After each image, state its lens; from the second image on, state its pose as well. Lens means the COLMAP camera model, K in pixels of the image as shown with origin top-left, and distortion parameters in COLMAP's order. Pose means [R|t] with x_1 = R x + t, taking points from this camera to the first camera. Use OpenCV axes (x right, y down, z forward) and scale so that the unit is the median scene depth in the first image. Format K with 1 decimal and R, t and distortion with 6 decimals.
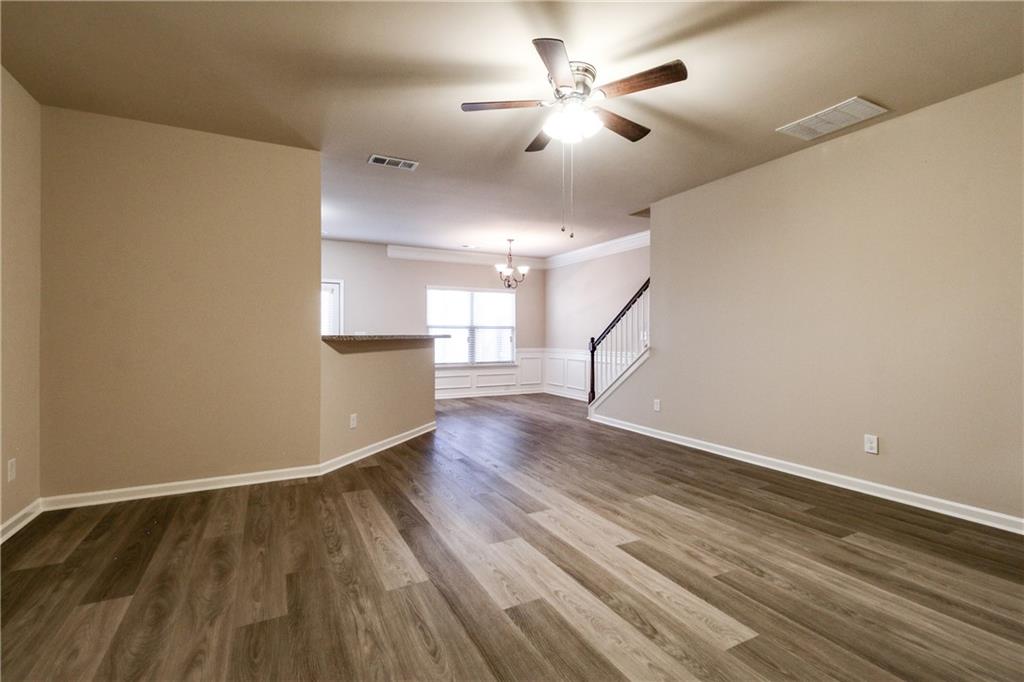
lens RADIAL K [[471.9, 0, 511.4], [0, 471.9, 337.0], [0, 0, 1]] dist [0.022020, -0.016163]
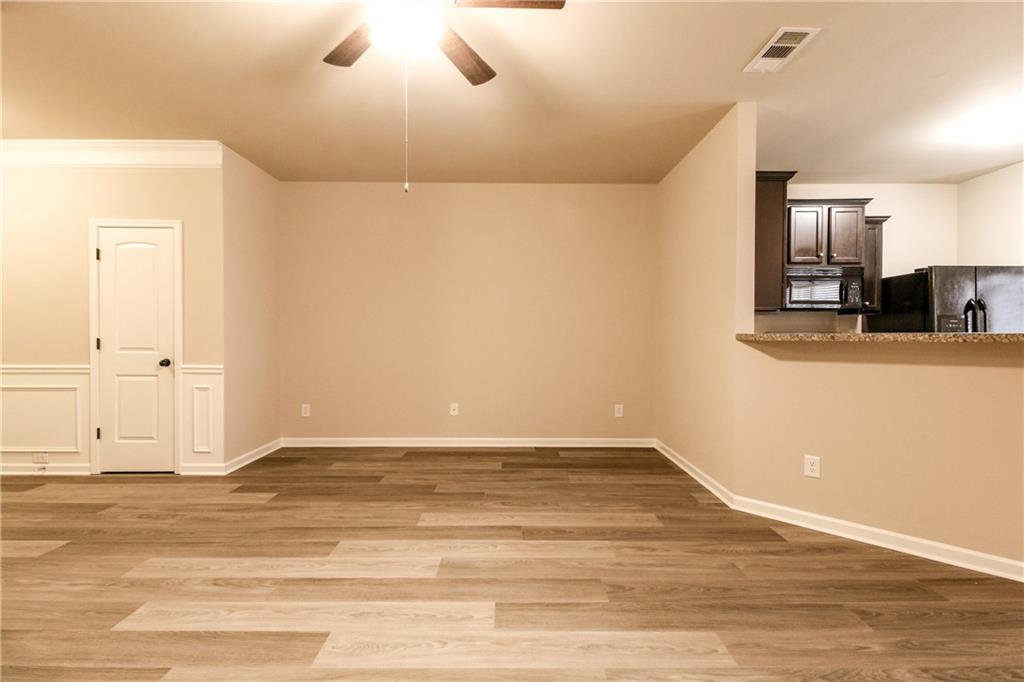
lens RADIAL K [[471.9, 0, 511.4], [0, 471.9, 337.0], [0, 0, 1]] dist [0.022020, -0.016163]
pose [[-0.452989, 0.007227, -0.891487, 0.672537], [-0.006089, 0.999919, 0.011200, -0.005973], [0.891495, 0.010501, -0.452908, 1.444641]]
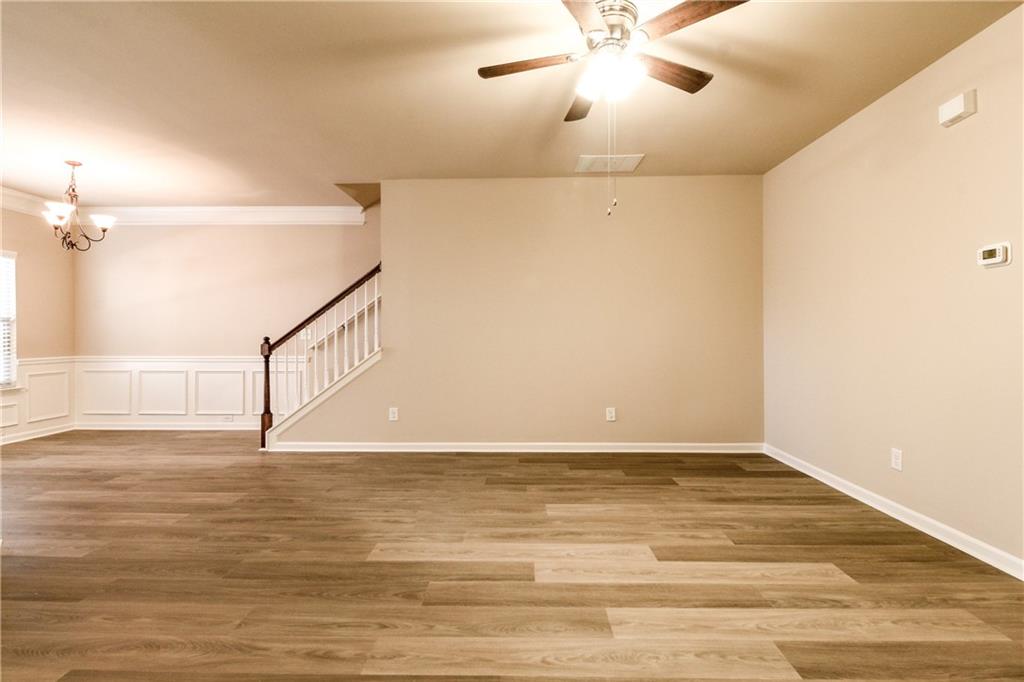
lens RADIAL K [[471.9, 0, 511.4], [0, 471.9, 337.0], [0, 0, 1]] dist [0.022020, -0.016163]
pose [[0.472674, -0.005580, 0.881219, -0.676448], [0.004729, 0.999982, 0.003796, -0.000301], [-0.881224, 0.002373, 0.472692, 0.756905]]
